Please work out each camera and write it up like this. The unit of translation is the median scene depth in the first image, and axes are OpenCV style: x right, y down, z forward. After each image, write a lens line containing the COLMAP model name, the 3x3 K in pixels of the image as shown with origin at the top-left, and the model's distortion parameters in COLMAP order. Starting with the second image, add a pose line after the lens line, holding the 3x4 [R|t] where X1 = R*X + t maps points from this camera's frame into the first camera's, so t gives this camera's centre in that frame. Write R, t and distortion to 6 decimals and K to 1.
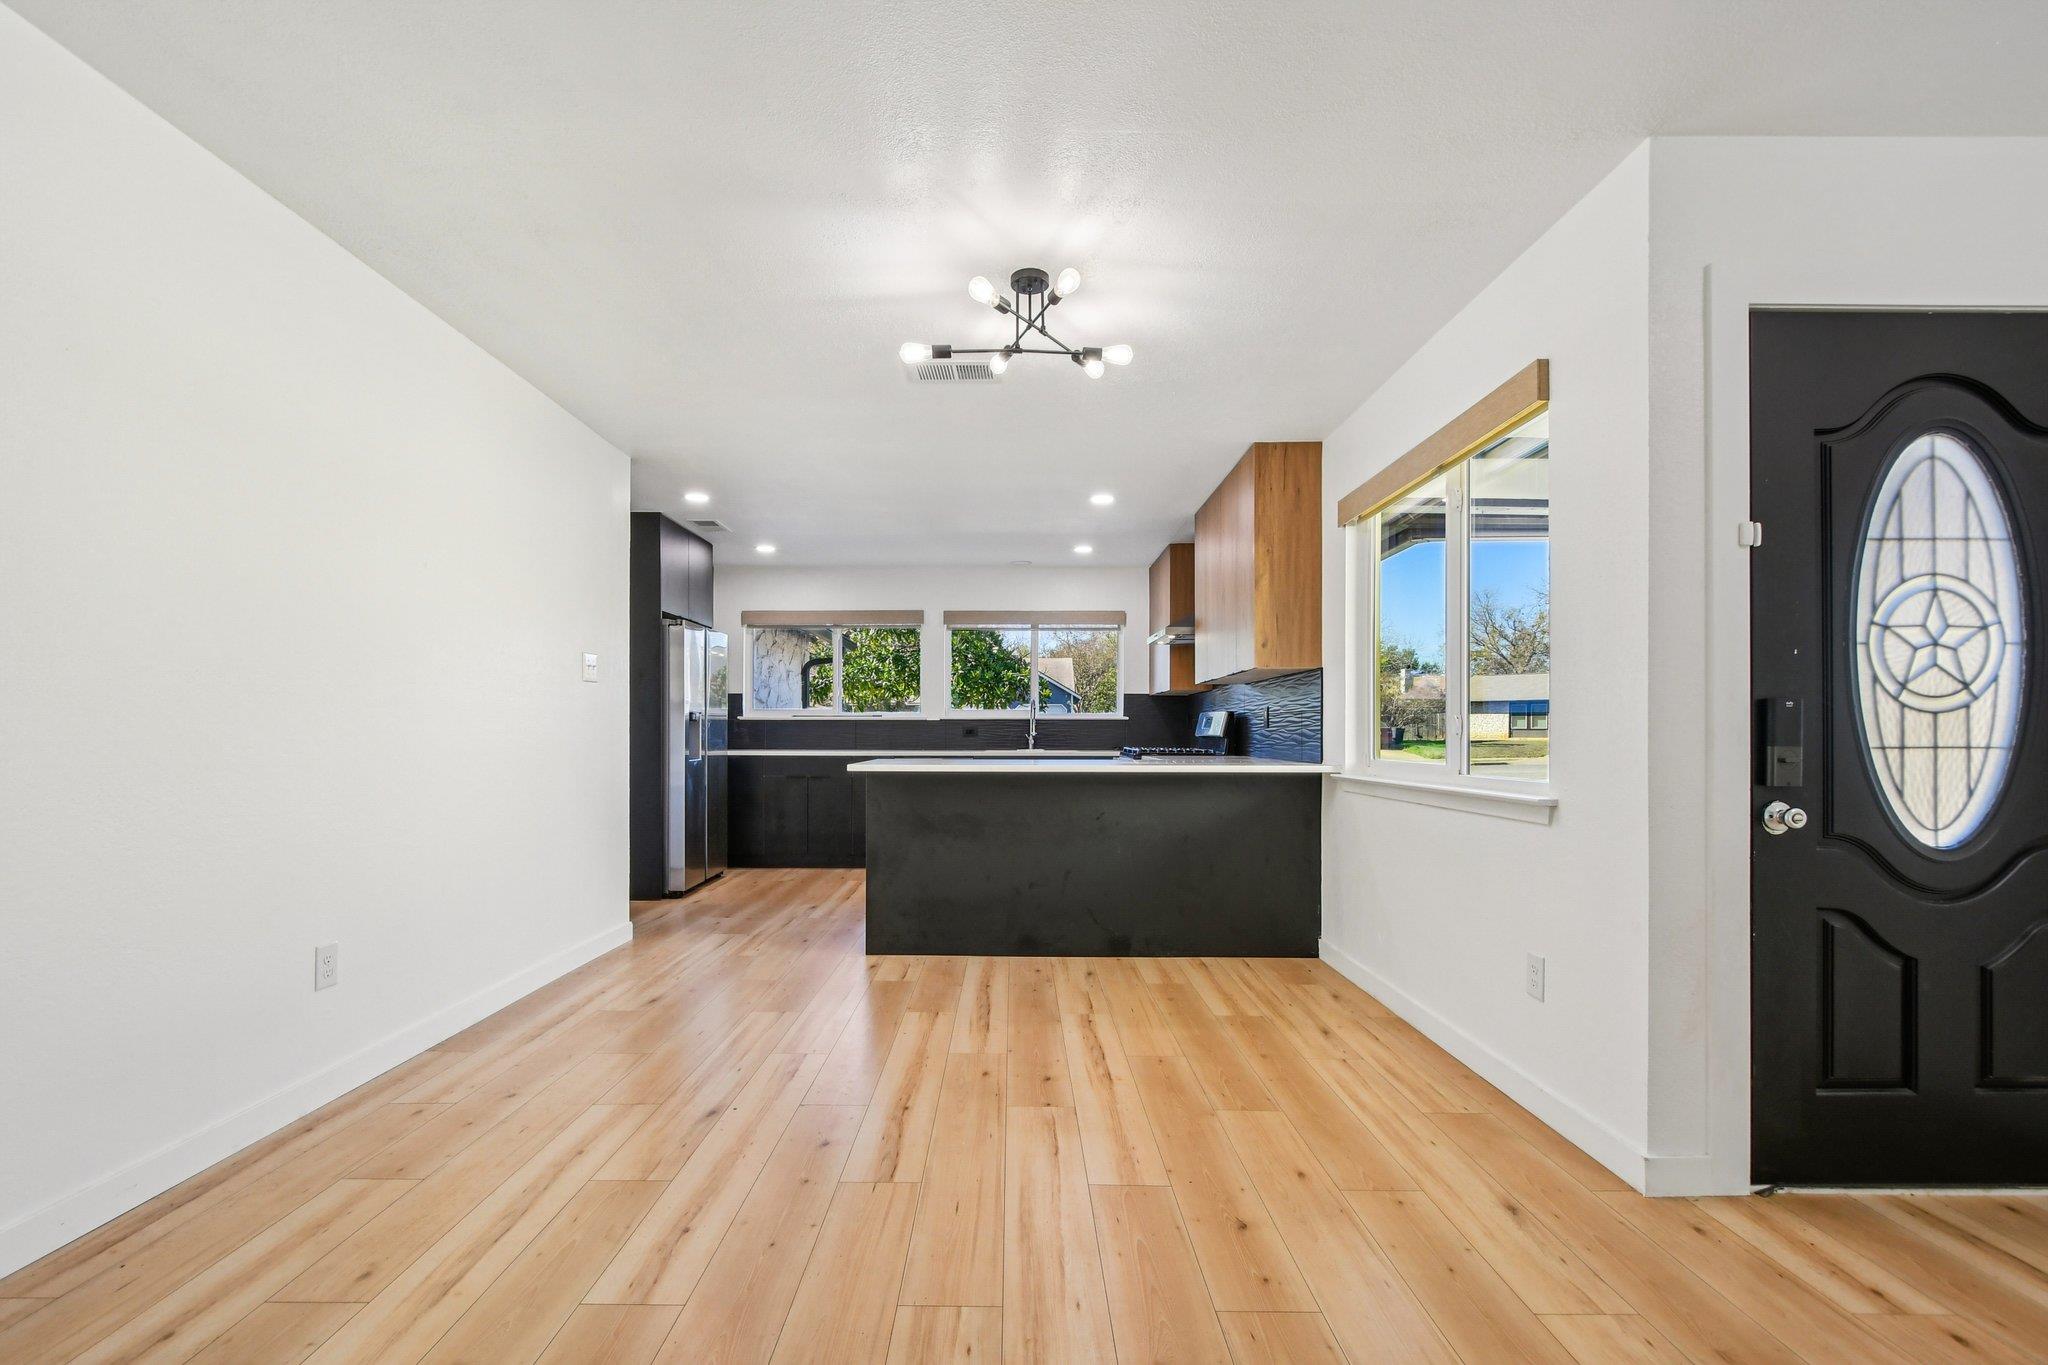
lens RADIAL K [[900.0, 0, 1012.9], [0, 900.0, 730.1], [0, 0, 1]] dist [-0.000218, -0.000136]
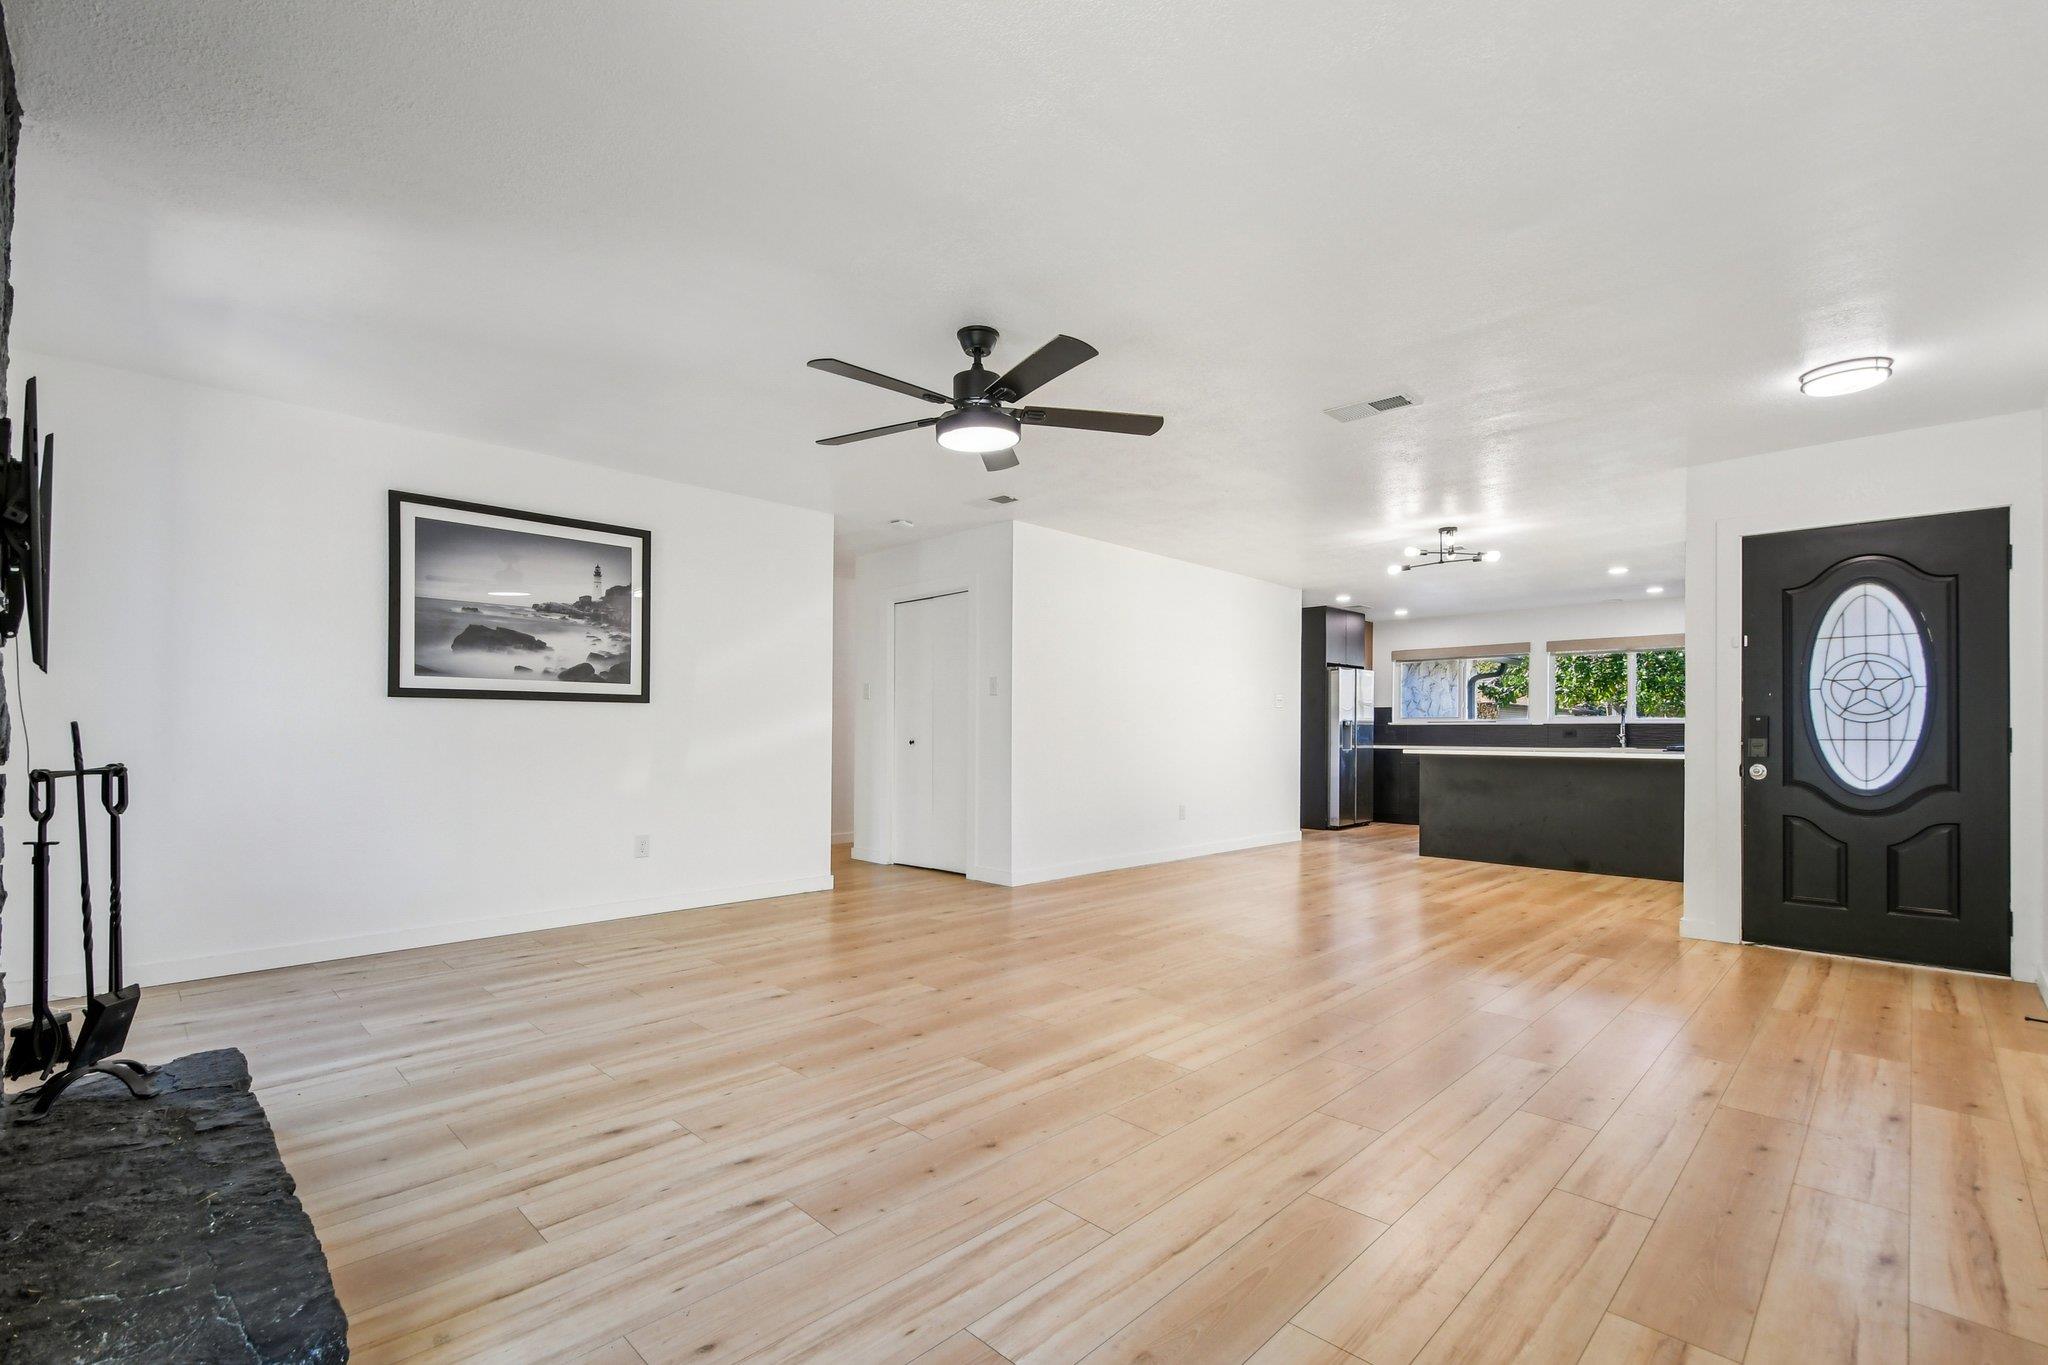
lens RADIAL K [[904.6, 0, 1011.1], [0, 904.6, 731.8], [0, 0, 1]] dist [-0.001494, -0.000300]
pose [[0.708222, 0.002589, -0.705985, 0.552148], [-0.003962, 0.999992, -0.000307, 0.004665], [0.705978, 0.003014, 0.708227, -0.890280]]
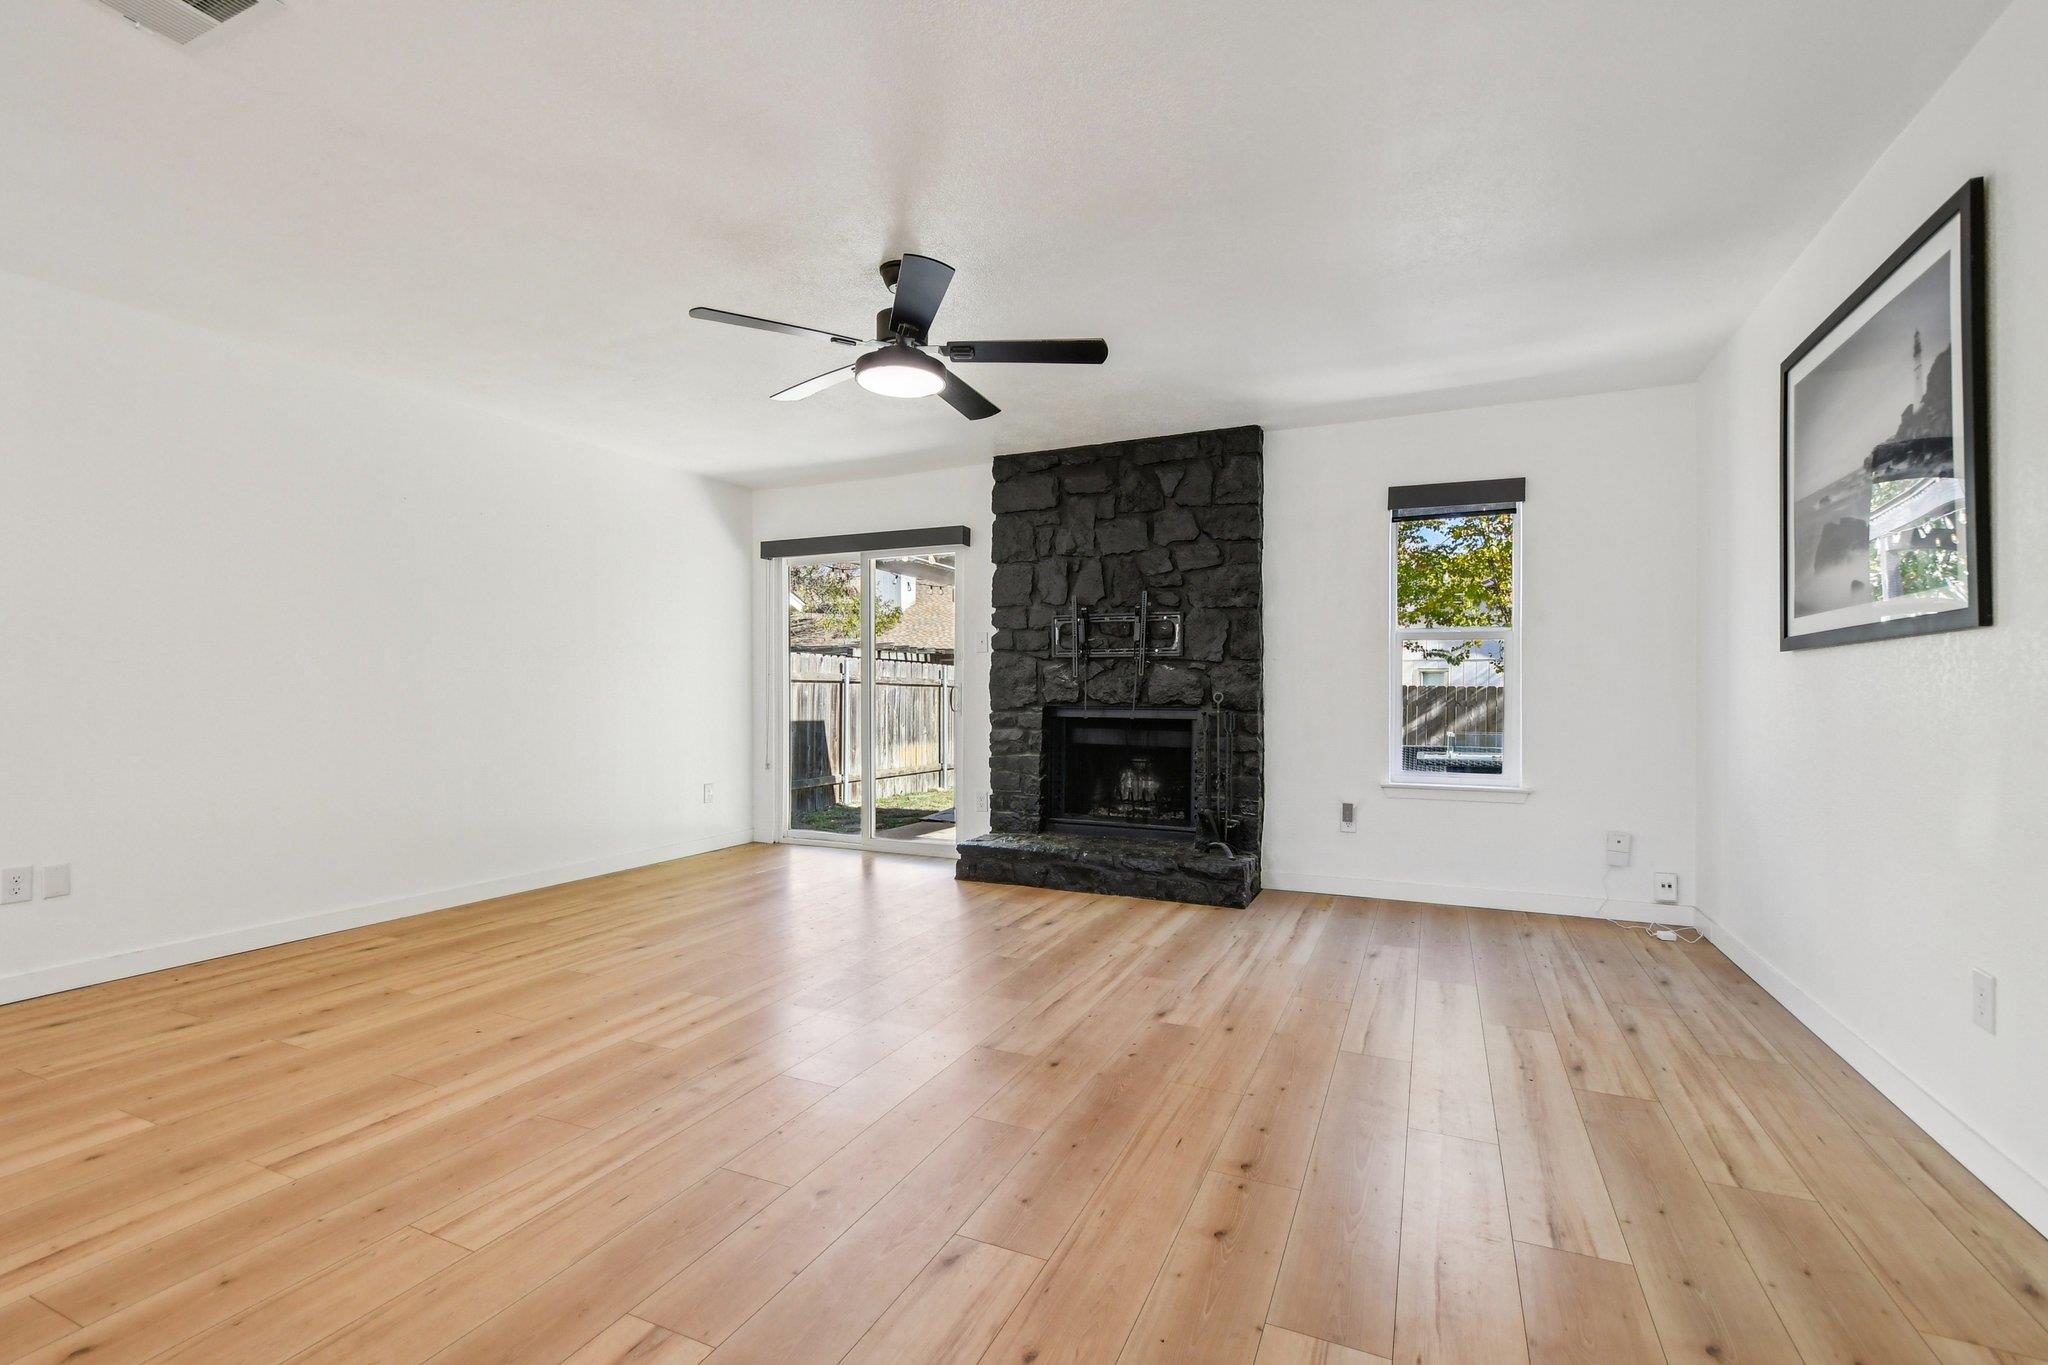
lens RADIAL K [[921.2, 0, 1003.5], [0, 921.2, 693.6], [0, 0, 1]] dist [-0.002494, -0.000556]
pose [[-0.905646, -0.004523, 0.424010, -0.390900], [-0.004441, 0.999989, 0.001182, 0.003628], [-0.424011, -0.000812, -0.905657, 0.254969]]
